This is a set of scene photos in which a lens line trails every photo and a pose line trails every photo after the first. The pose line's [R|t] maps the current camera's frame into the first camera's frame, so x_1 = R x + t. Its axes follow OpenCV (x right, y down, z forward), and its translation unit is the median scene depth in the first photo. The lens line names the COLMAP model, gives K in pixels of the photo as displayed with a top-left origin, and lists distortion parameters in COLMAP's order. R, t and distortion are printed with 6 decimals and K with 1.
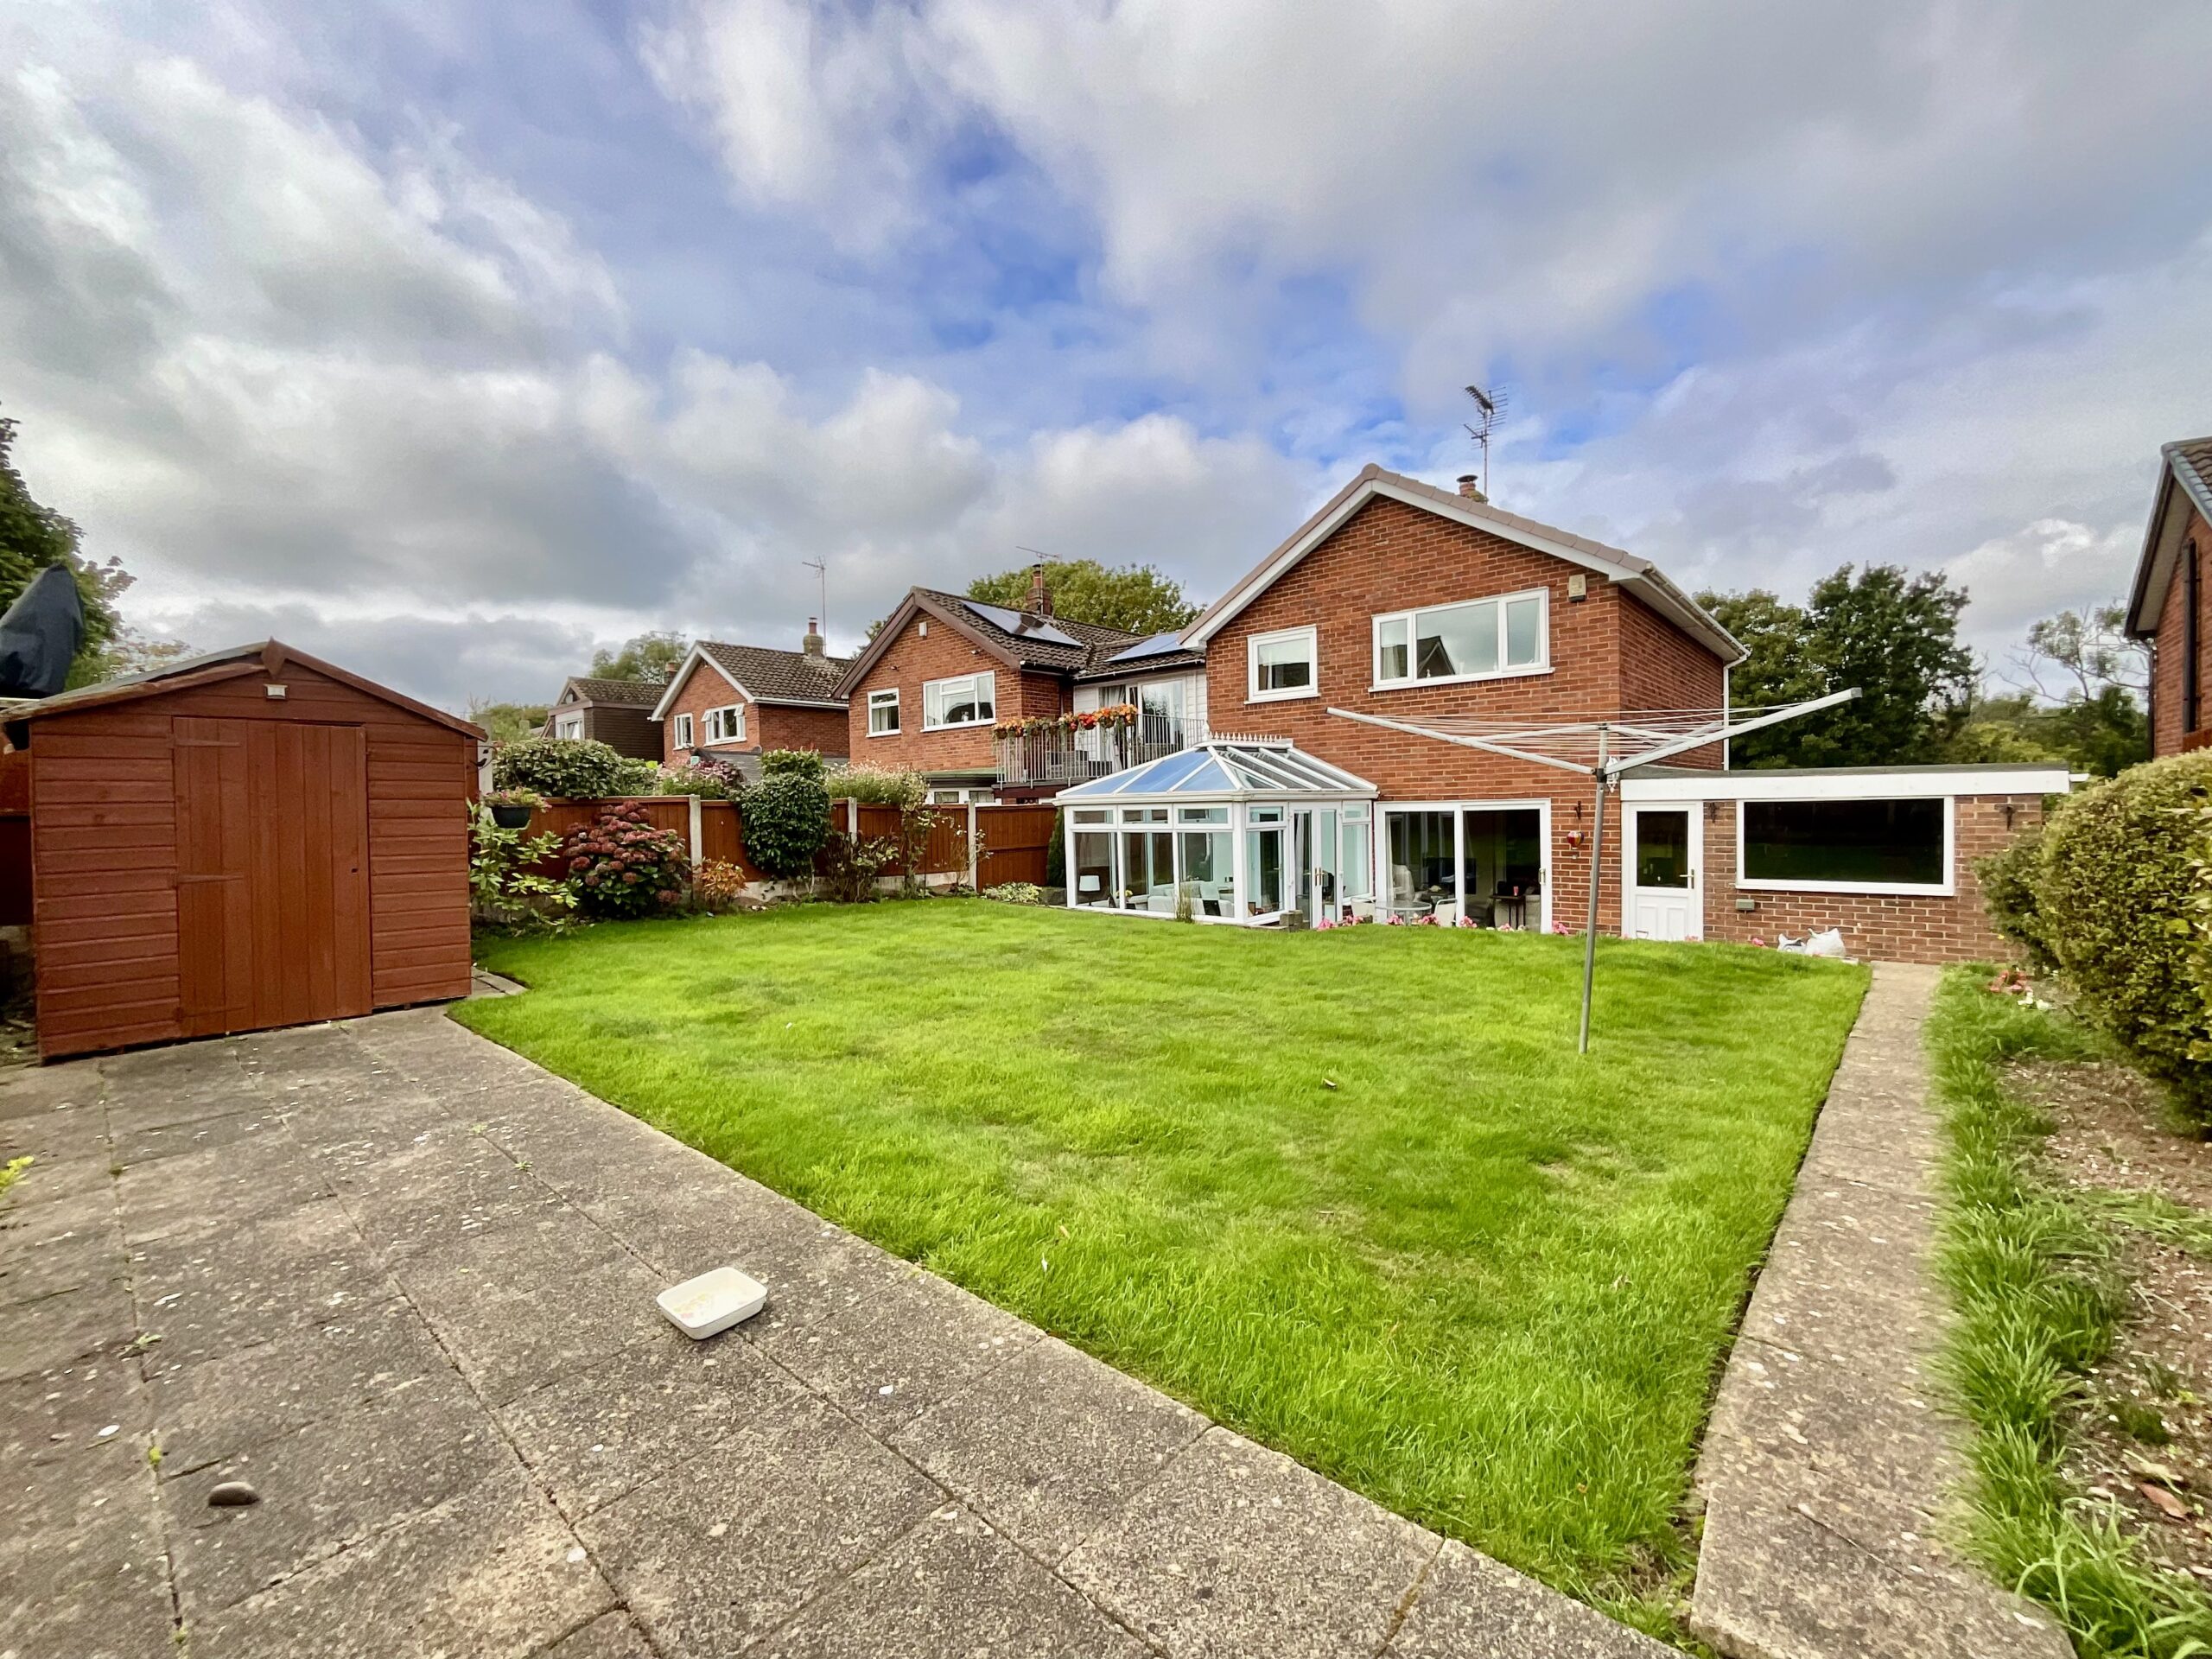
lens RADIAL K [[901.5, 0, 1114.3], [0, 901.5, 829.5], [0, 0, 1]] dist [-0.003540, 0.000082]
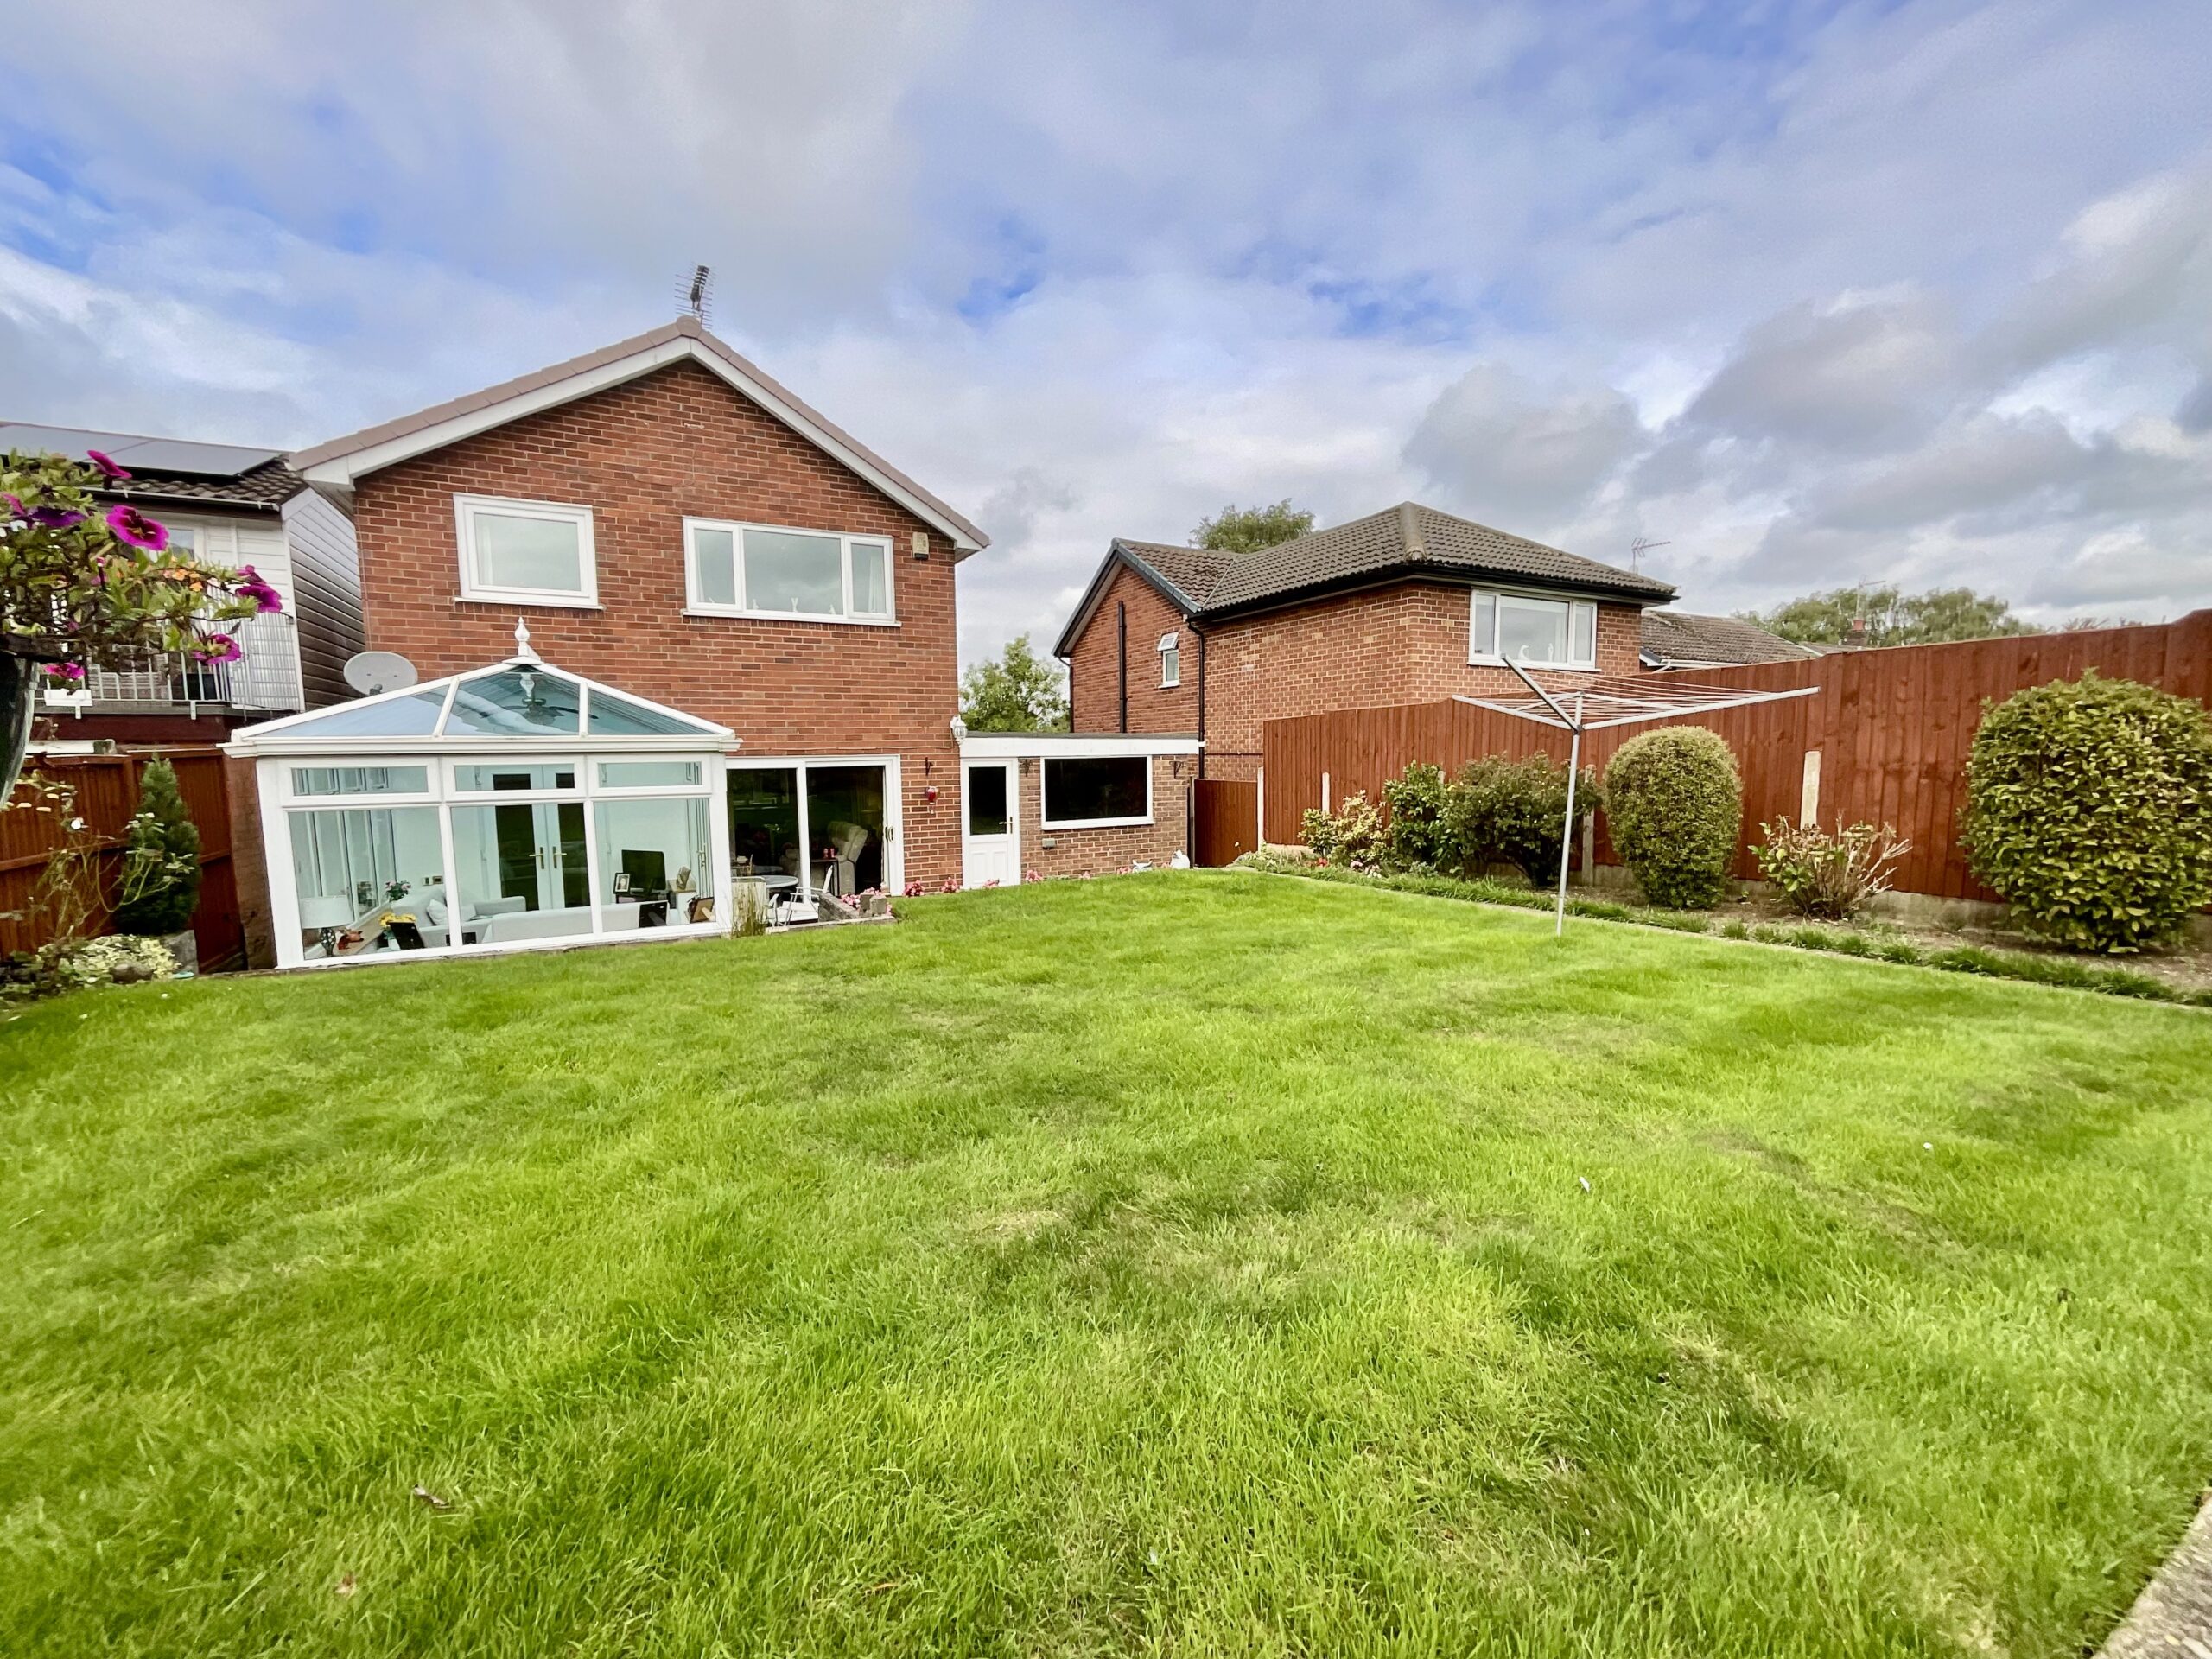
lens RADIAL K [[901.5, 0, 1112.3], [0, 901.5, 829.2], [0, 0, 1]] dist [-0.003540, 0.000082]
pose [[0.356789, -0.065197, 0.931907, -0.357072], [0.029015, 0.997854, 0.058702, -0.003897], [-0.933734, 0.006095, 0.357915, 0.423319]]
